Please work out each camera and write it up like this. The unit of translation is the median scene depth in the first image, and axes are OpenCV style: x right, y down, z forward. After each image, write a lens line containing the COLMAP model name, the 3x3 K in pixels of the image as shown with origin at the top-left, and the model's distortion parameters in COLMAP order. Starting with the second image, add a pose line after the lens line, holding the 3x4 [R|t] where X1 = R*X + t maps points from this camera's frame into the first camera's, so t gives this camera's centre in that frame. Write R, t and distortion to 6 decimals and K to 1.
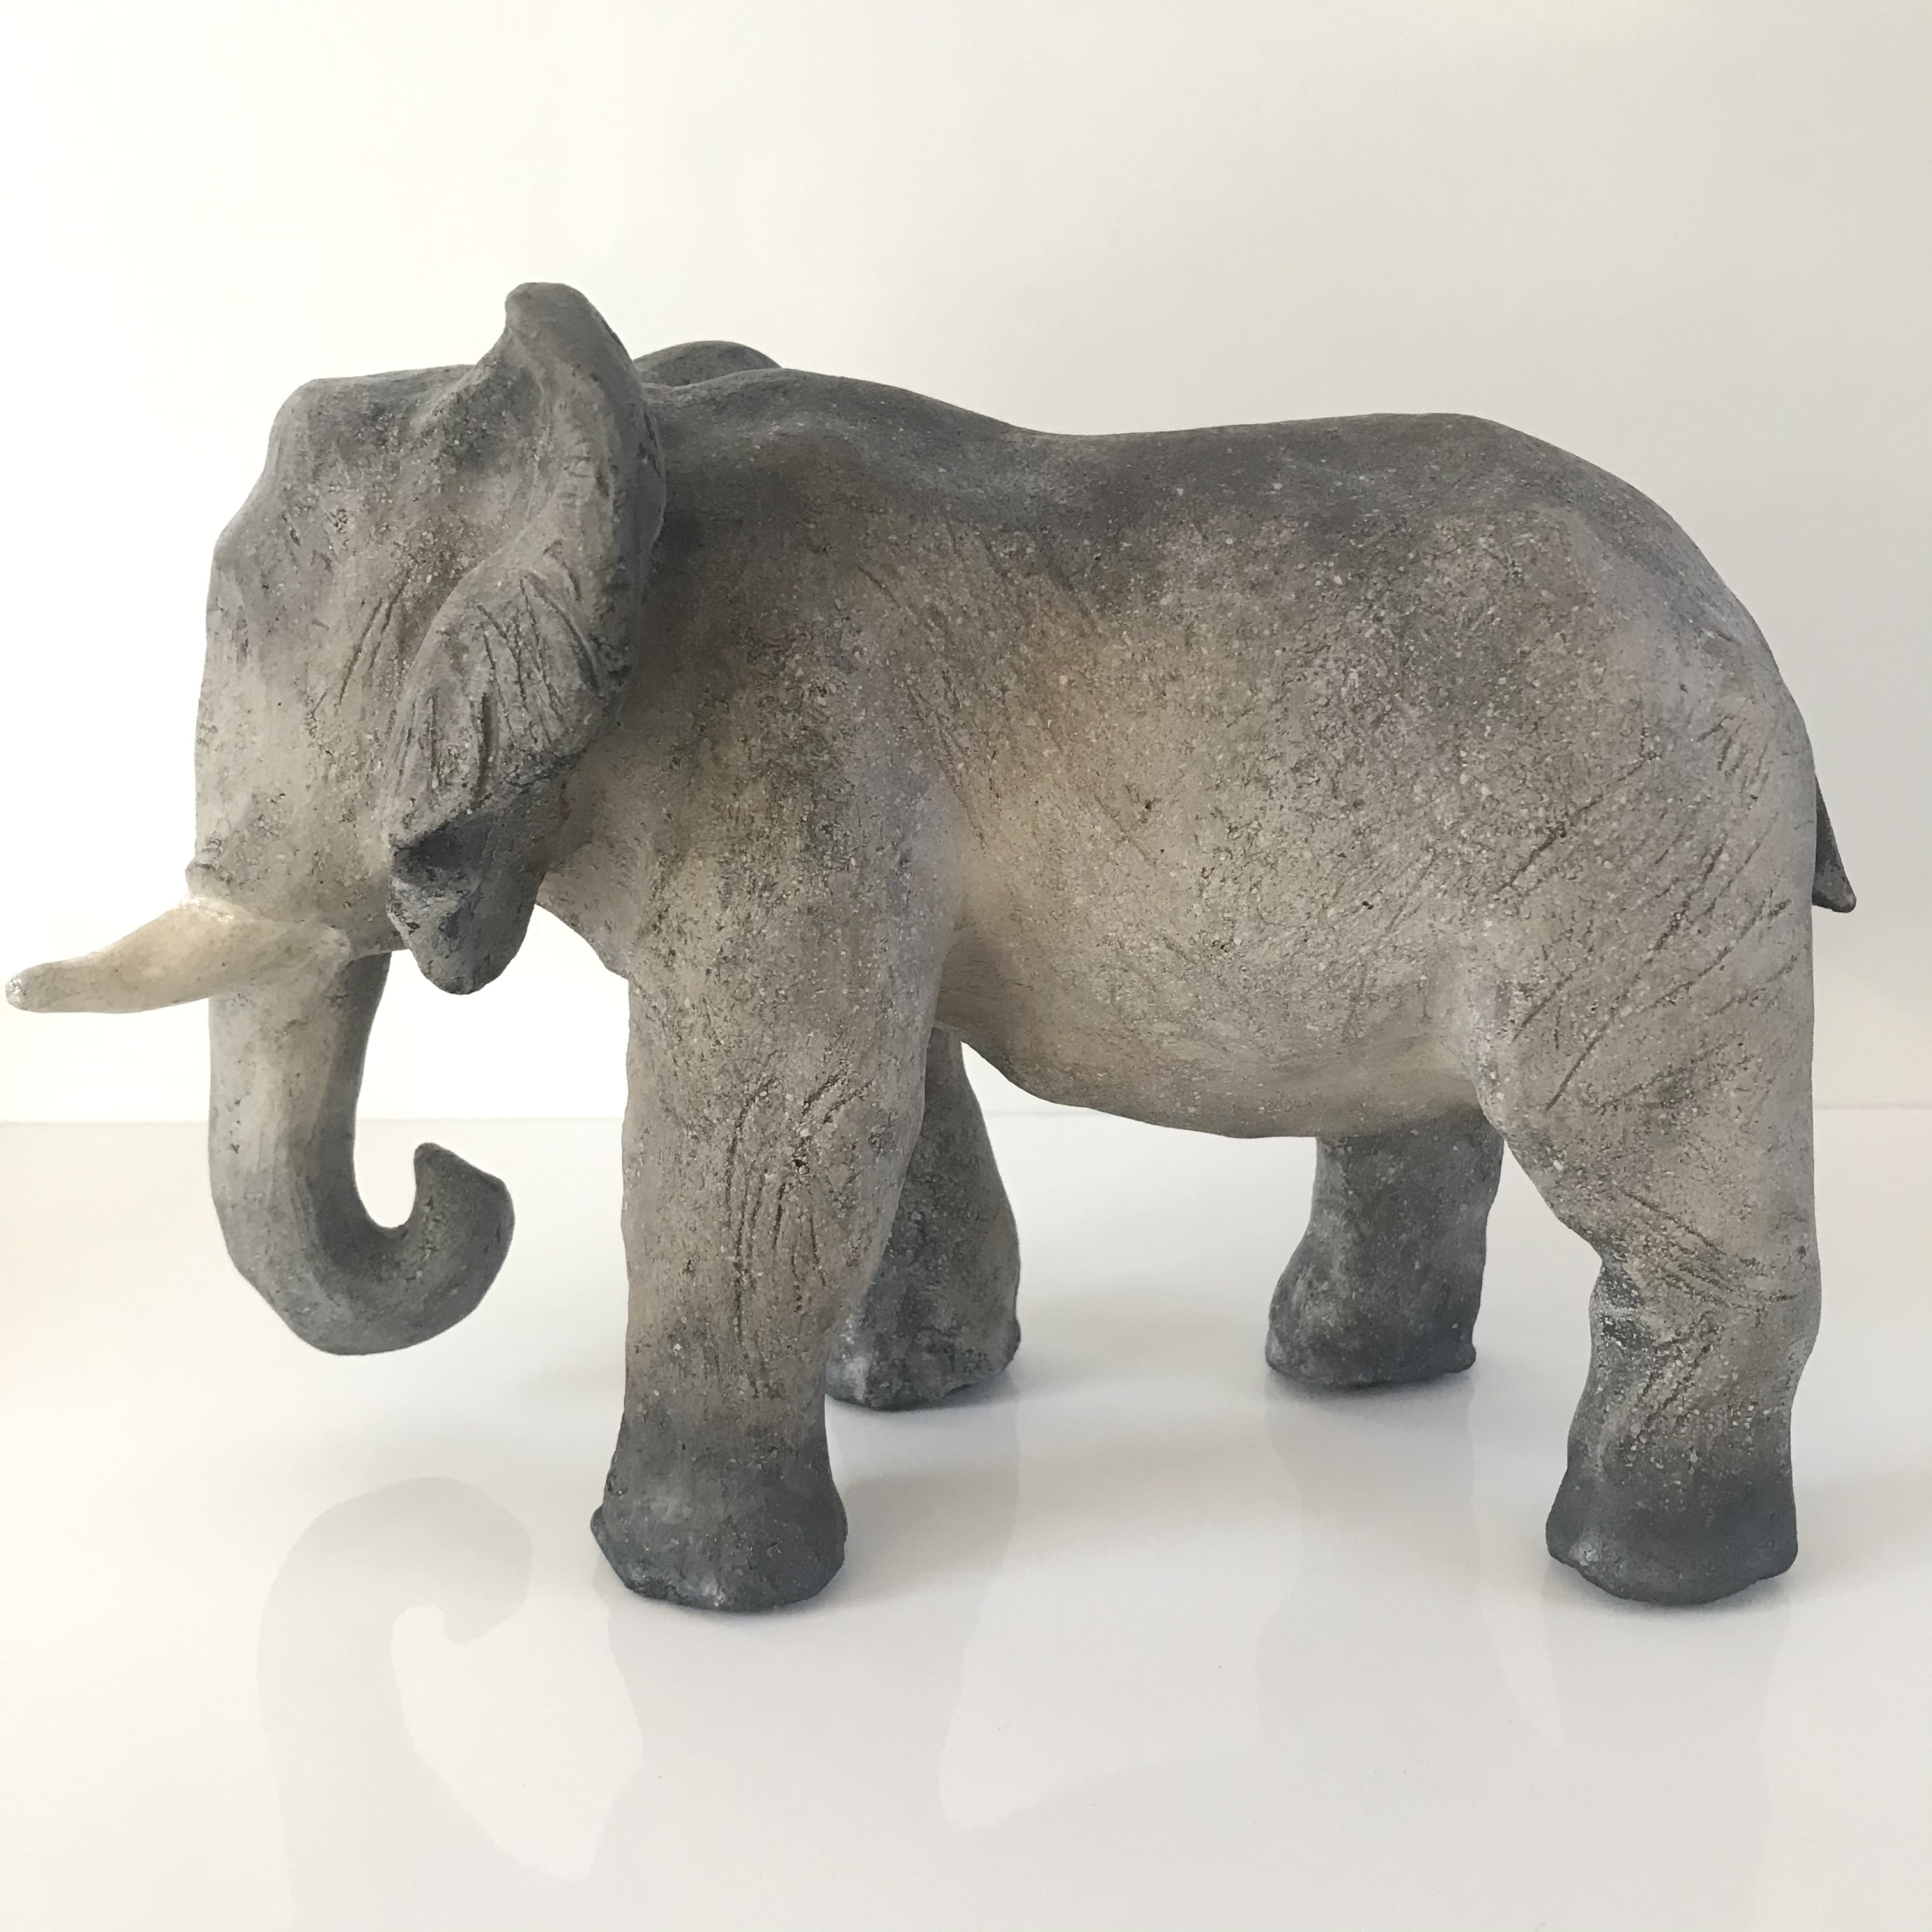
lens RADIAL K [[2196.2, 0, 1019.9], [0, 2196.2, 974.4], [0, 0, 1]] dist [0.188447, -0.621101]
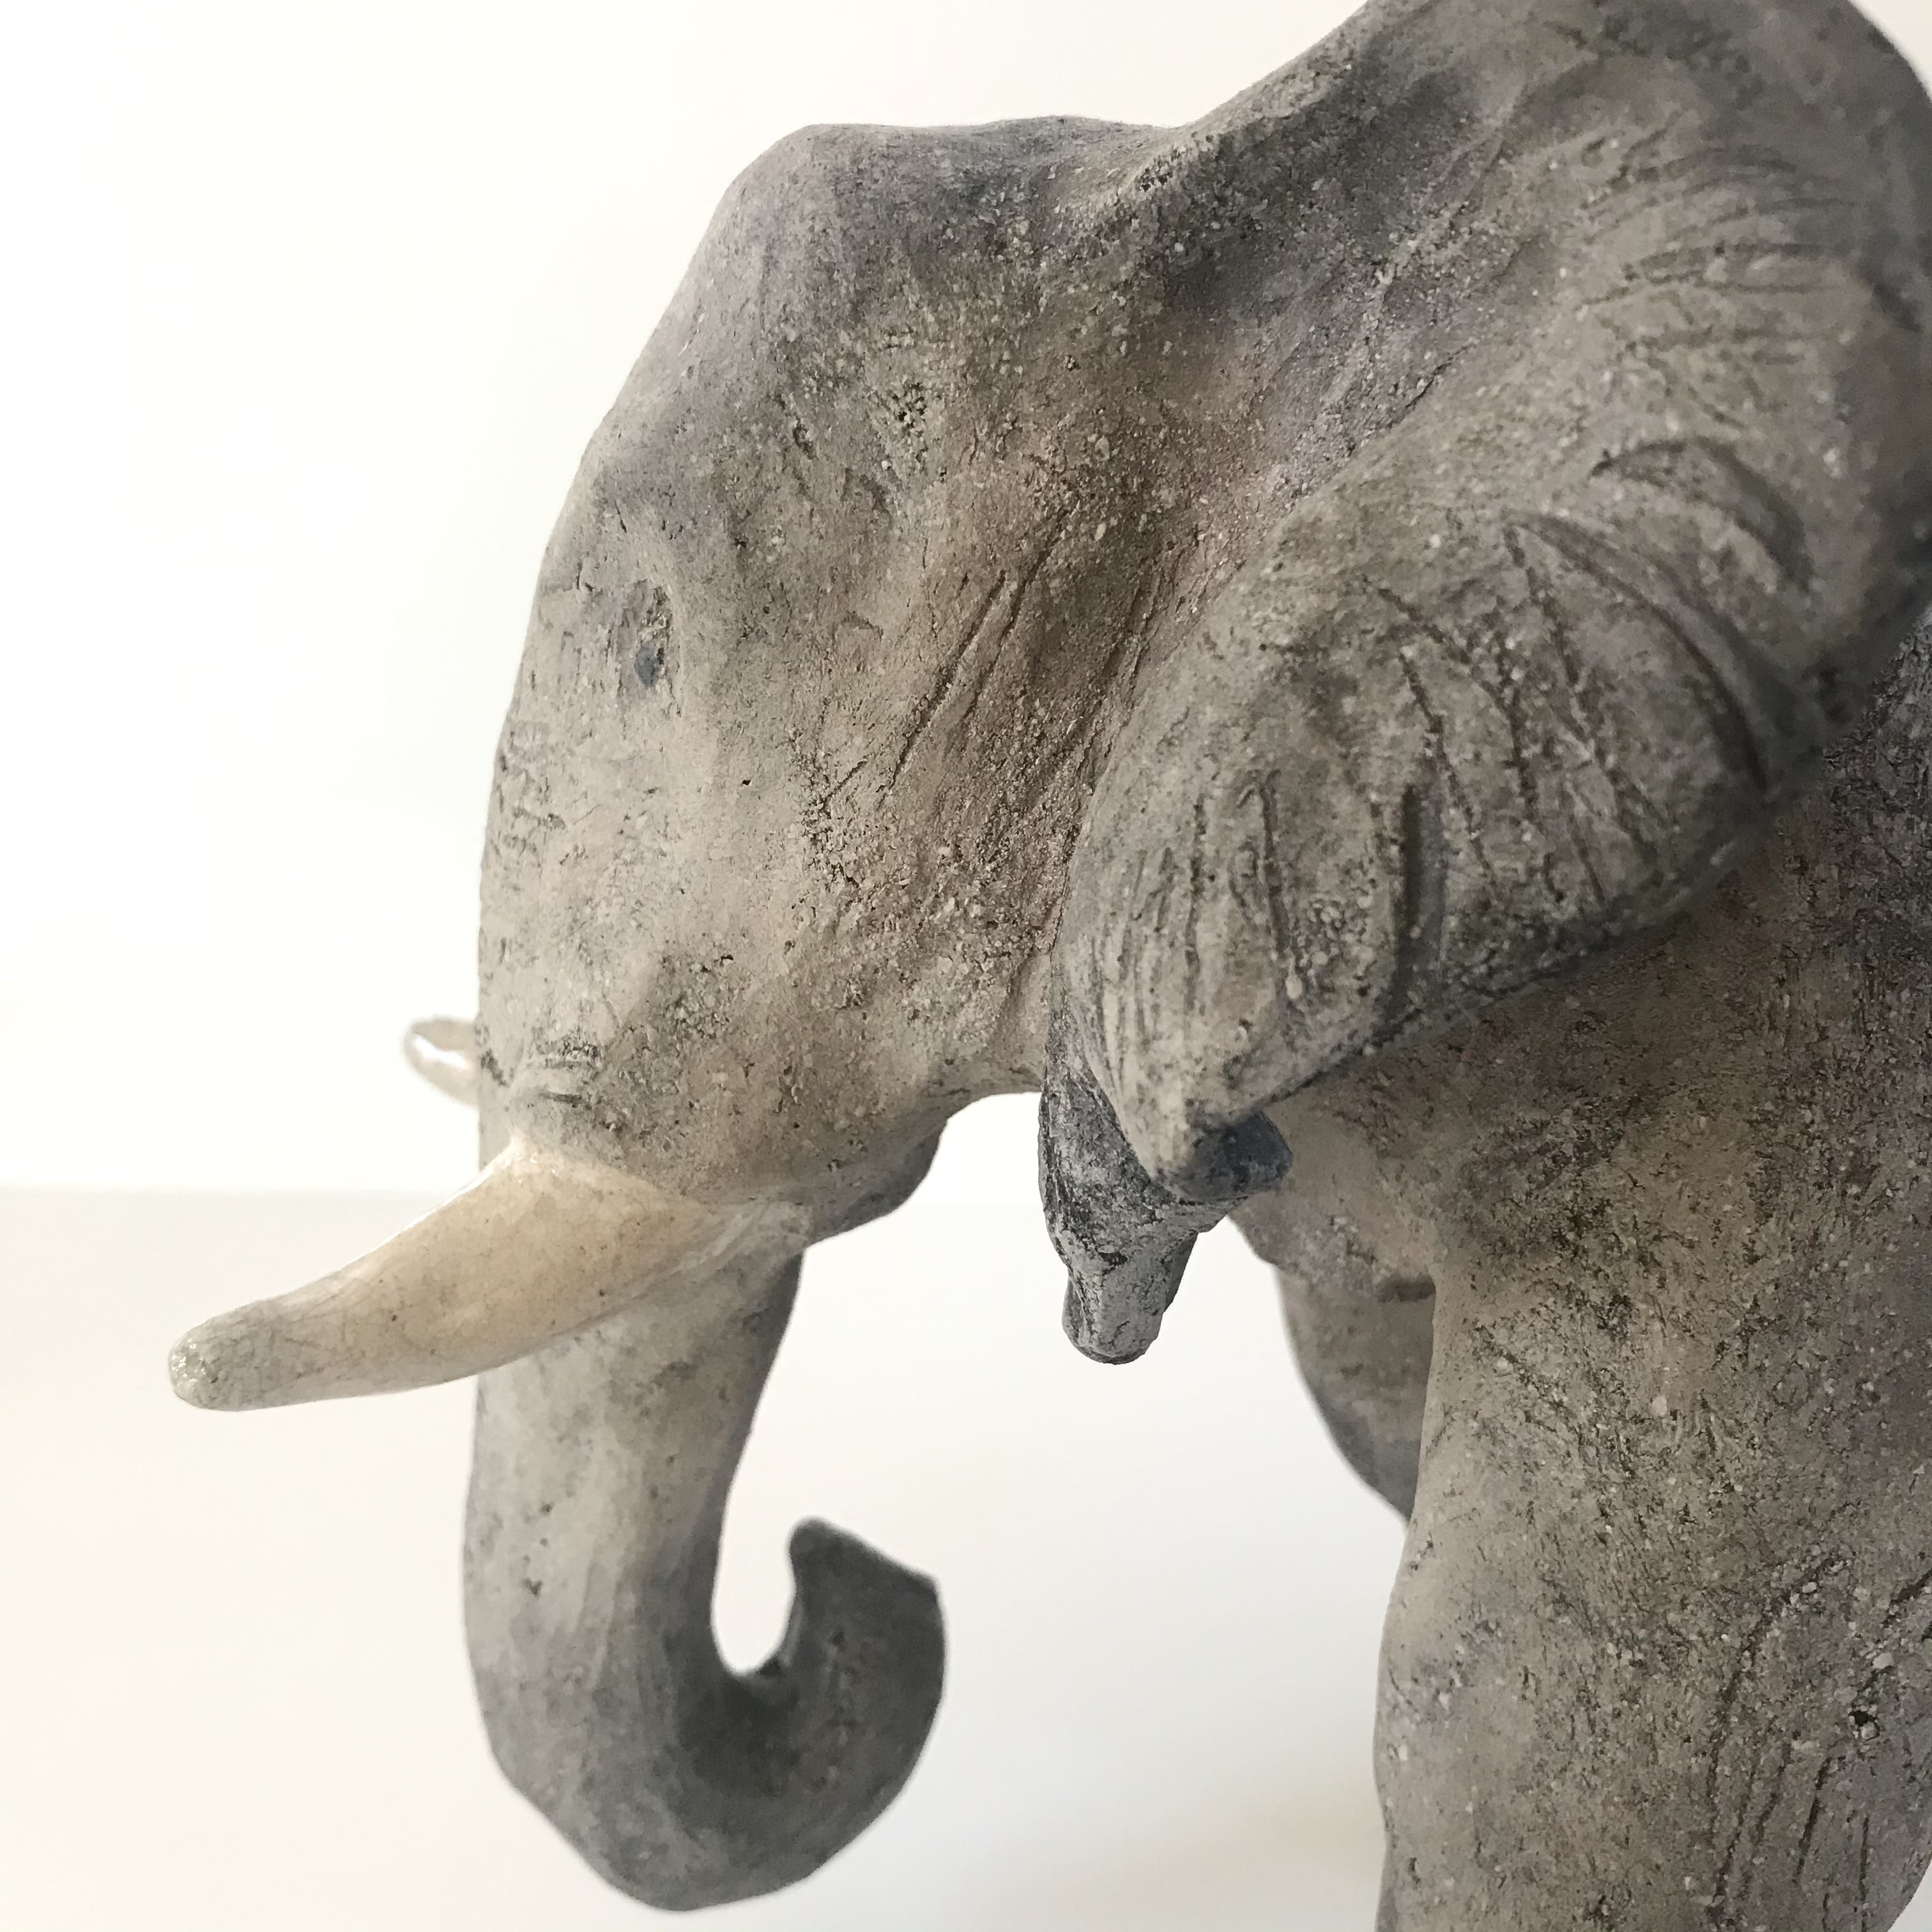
lens RADIAL K [[2254.7, 0, 1078.8], [0, 2254.7, 984.4], [0, 0, 1]] dist [0.161717, -0.638320]
pose [[0.993054, -0.004655, 0.117570, -0.329242], [0.003687, 0.999958, 0.008449, -0.082886], [-0.117605, -0.007957, 0.993029, 0.506126]]
